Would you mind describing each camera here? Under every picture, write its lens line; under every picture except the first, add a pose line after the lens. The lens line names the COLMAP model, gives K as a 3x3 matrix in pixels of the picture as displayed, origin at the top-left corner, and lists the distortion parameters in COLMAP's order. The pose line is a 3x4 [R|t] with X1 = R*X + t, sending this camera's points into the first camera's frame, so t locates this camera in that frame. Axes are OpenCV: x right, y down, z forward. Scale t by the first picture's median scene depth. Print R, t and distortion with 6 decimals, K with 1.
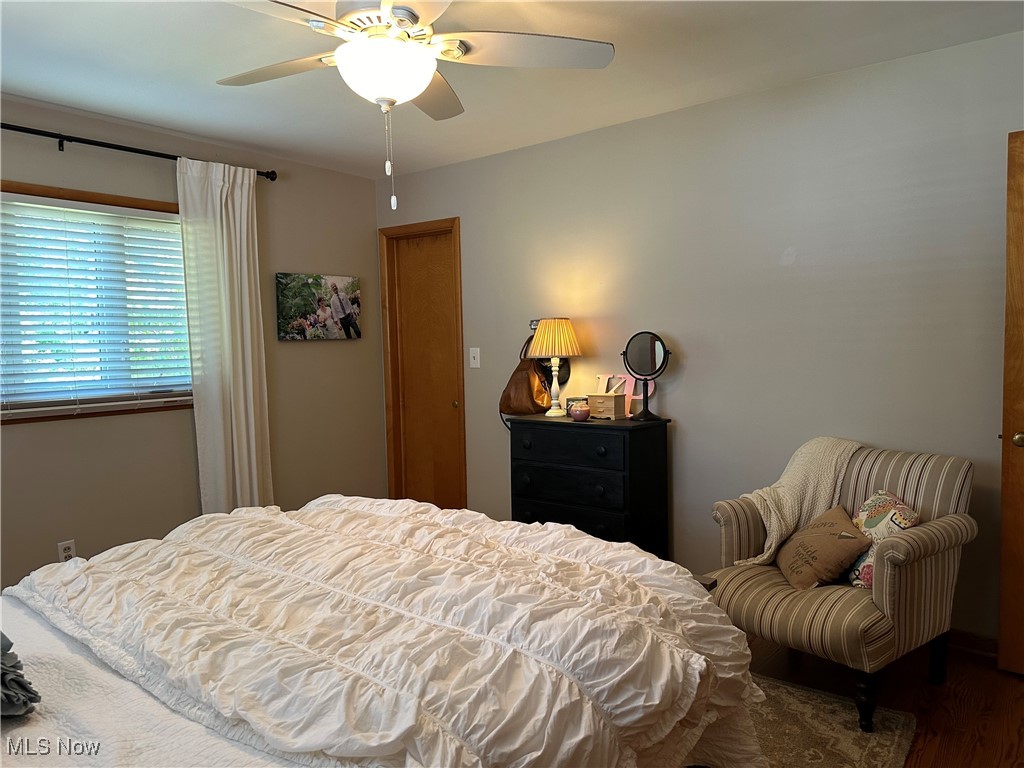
lens RADIAL K [[727.0, 0, 512.6], [0, 727.0, 384.4], [0, 0, 1]] dist [0.005664, -0.008235]
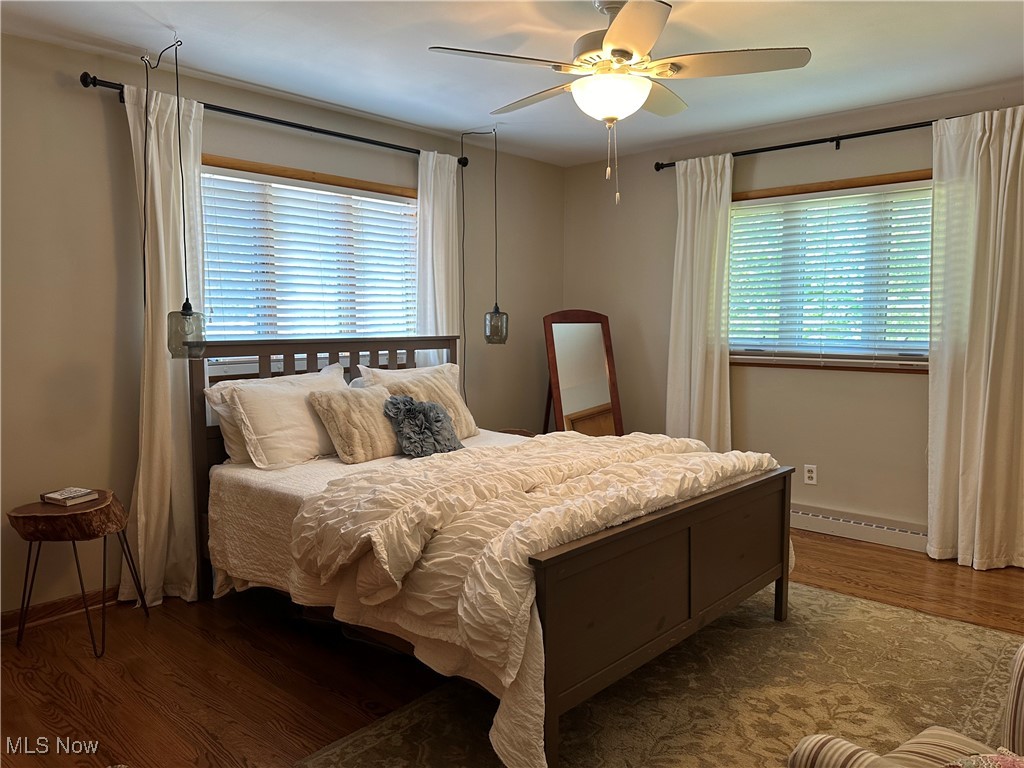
lens RADIAL K [[727.0, 0, 512.5], [0, 727.0, 384.5], [0, 0, 1]] dist [0.005664, -0.008235]
pose [[-0.069460, 0.112775, -0.991190, 0.602839], [-0.054398, 0.991683, 0.116644, -0.039185], [0.996100, 0.062021, -0.062748, 0.501782]]
